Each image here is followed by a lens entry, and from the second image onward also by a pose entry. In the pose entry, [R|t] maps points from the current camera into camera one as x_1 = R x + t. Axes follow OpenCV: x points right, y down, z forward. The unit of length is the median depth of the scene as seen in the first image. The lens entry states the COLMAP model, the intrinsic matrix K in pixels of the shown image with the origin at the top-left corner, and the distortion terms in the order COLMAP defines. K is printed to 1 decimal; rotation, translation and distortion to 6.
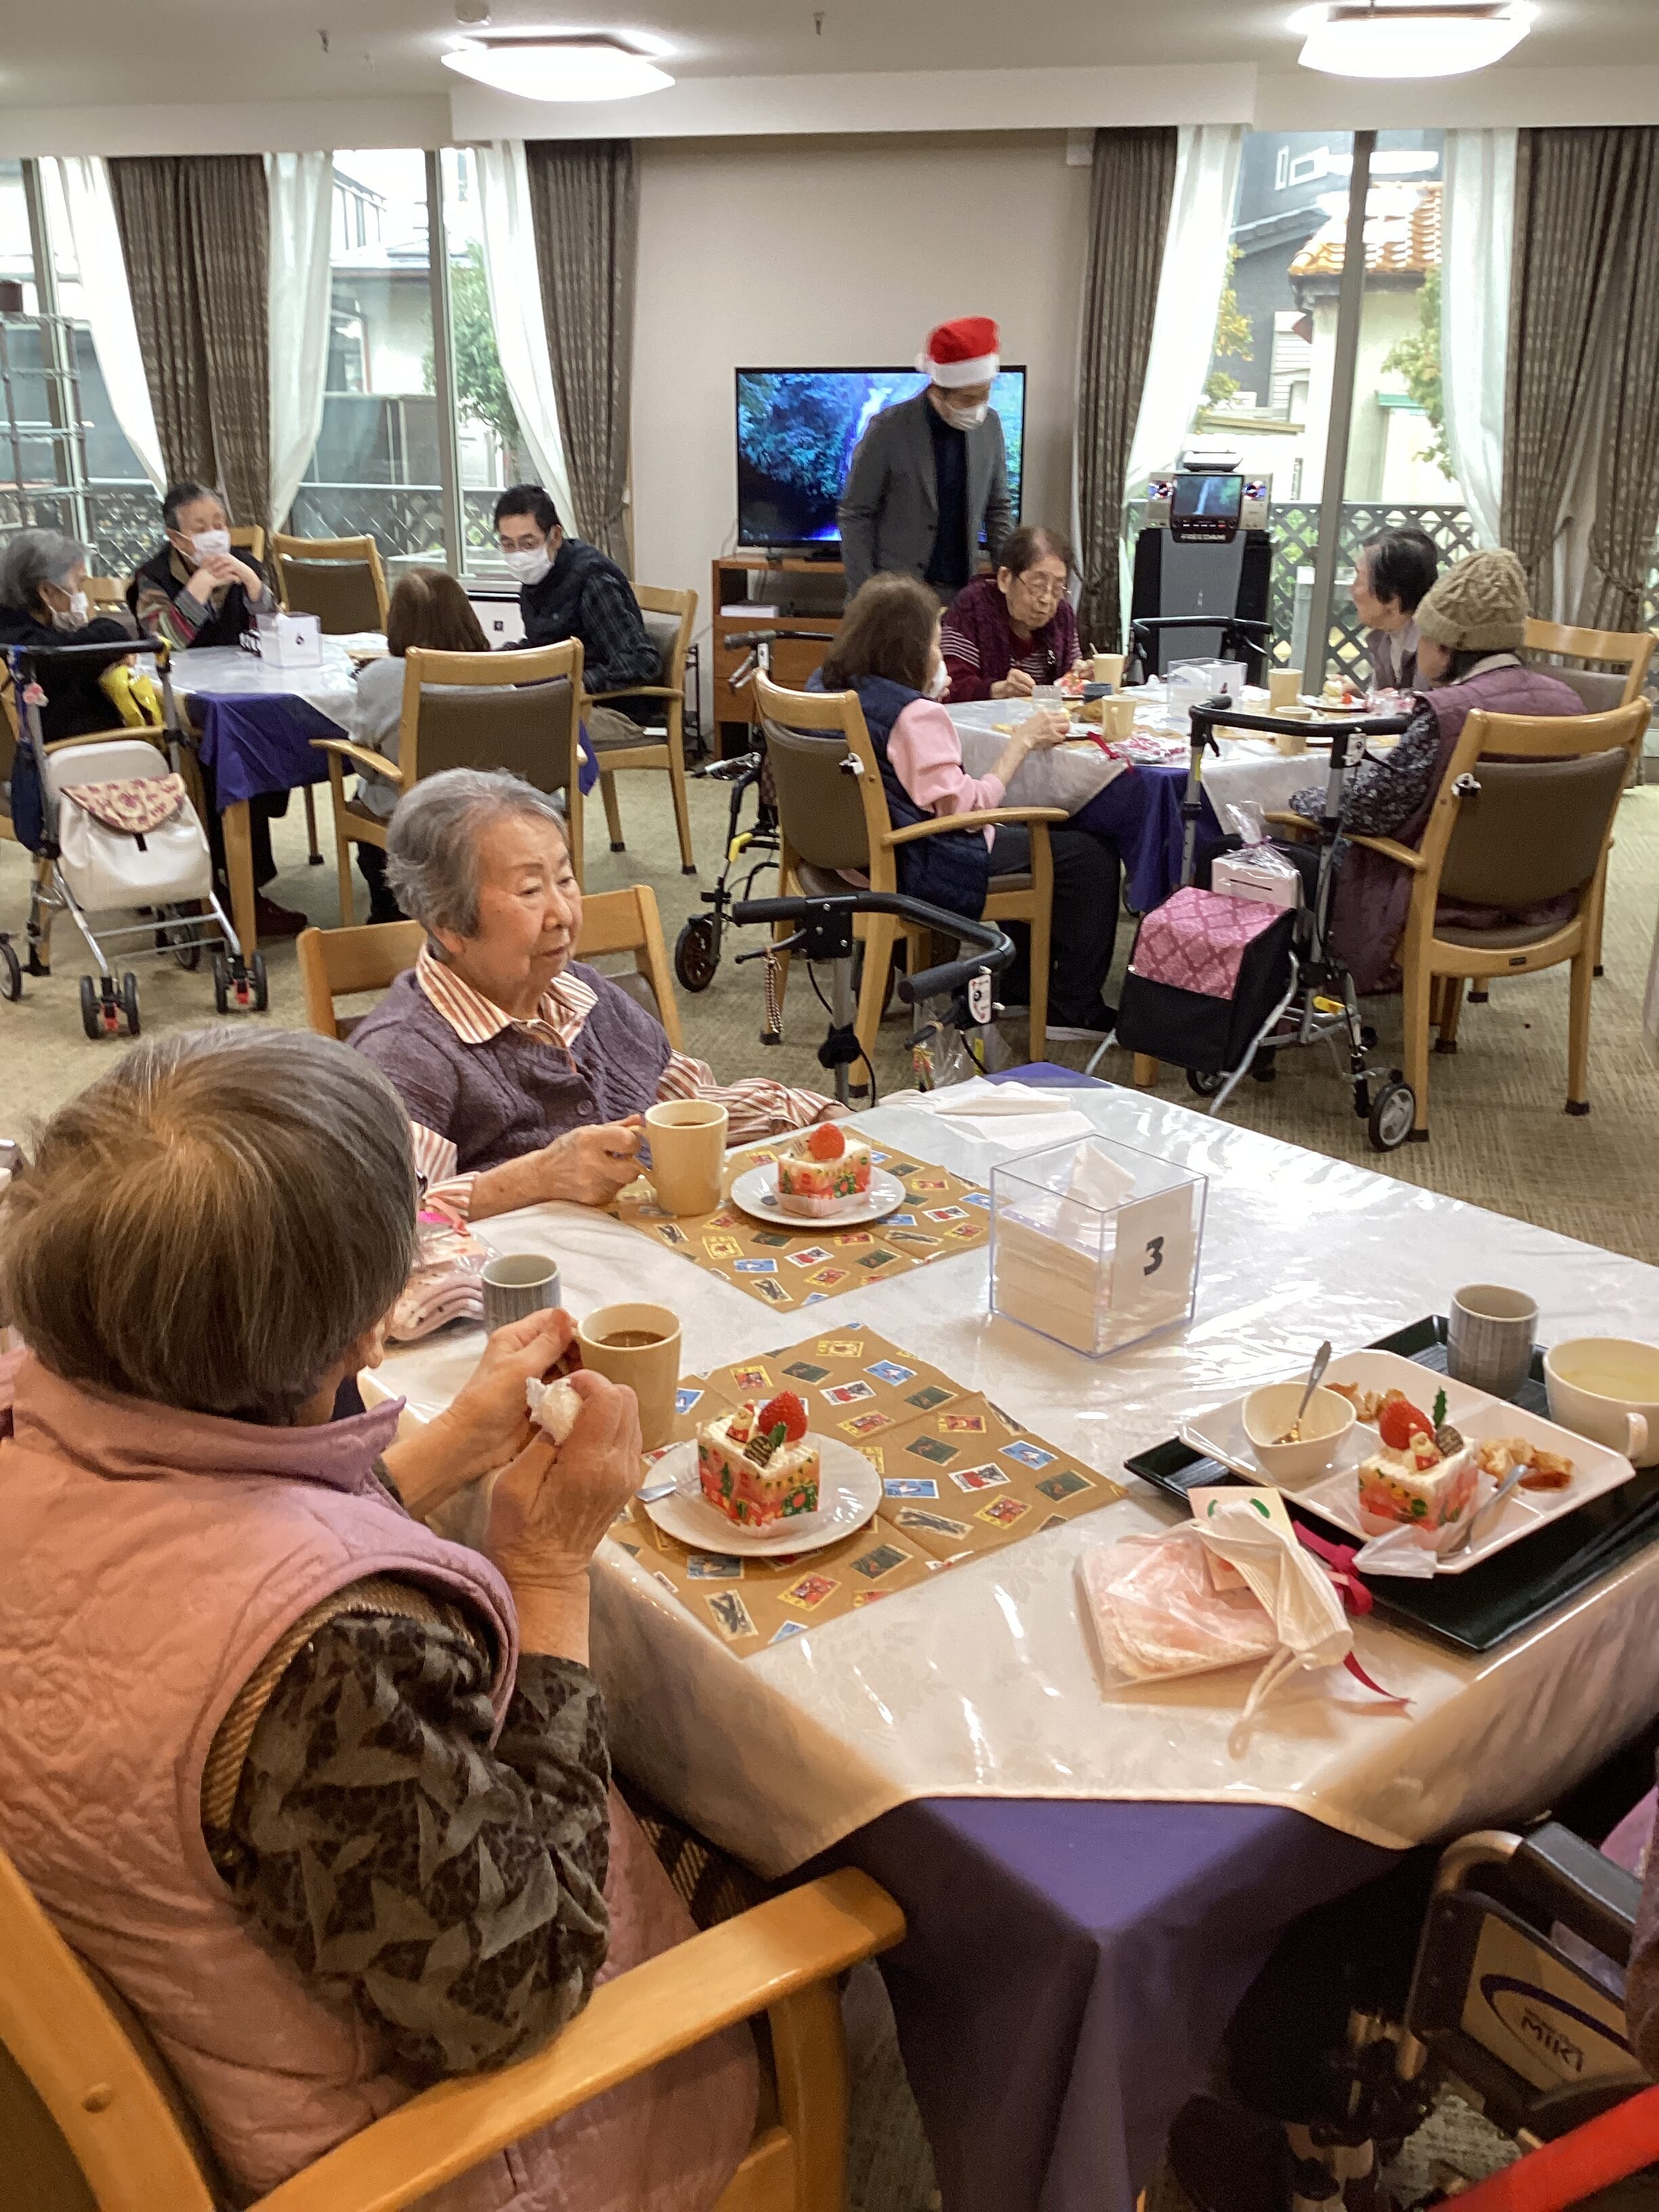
lens RADIAL K [[1945.7, 0, 829.5], [0, 1945.7, 1106.0], [0, 0, 1]] dist [0.052297, -0.134367]
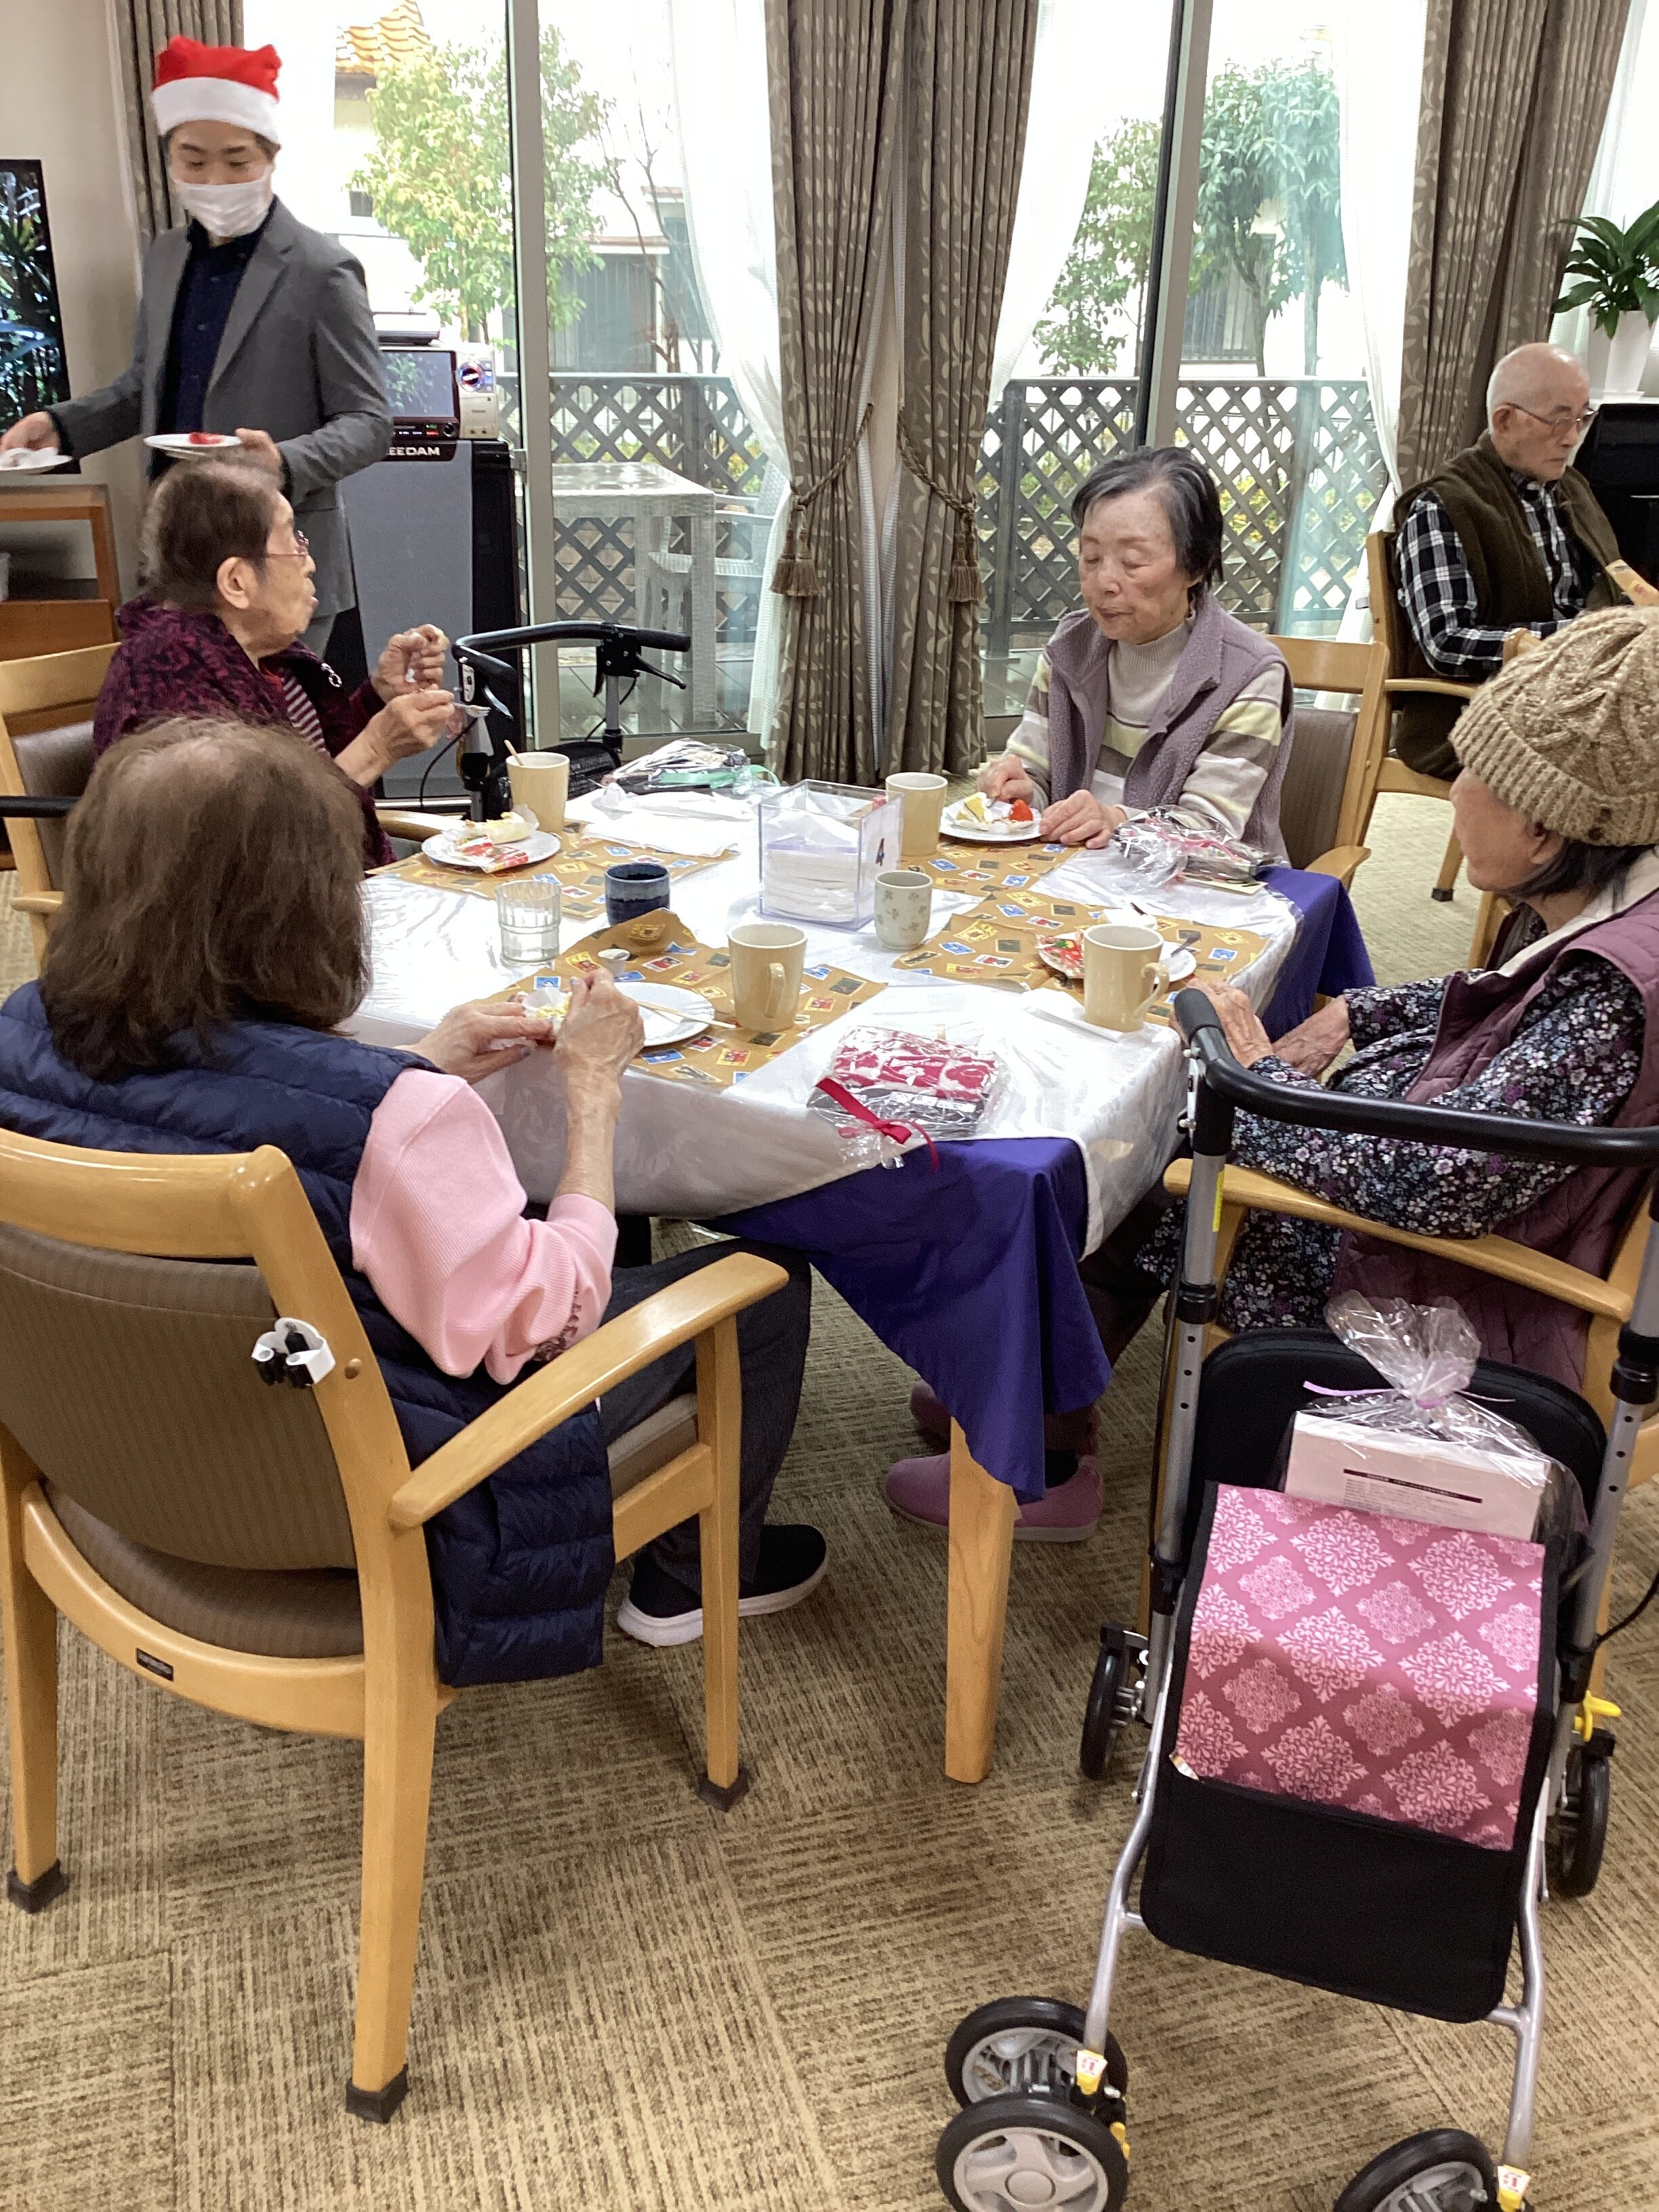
lens RADIAL K [[1945.7, 0, 829.5], [0, 1945.7, 1106.0], [0, 0, 1]] dist [0.052297, -0.134367]
pose [[0.847585, -0.198949, 0.491954, -0.041040], [0.156497, 0.979543, 0.126505, -0.146688], [-0.507058, -0.030235, 0.861381, 0.393525]]
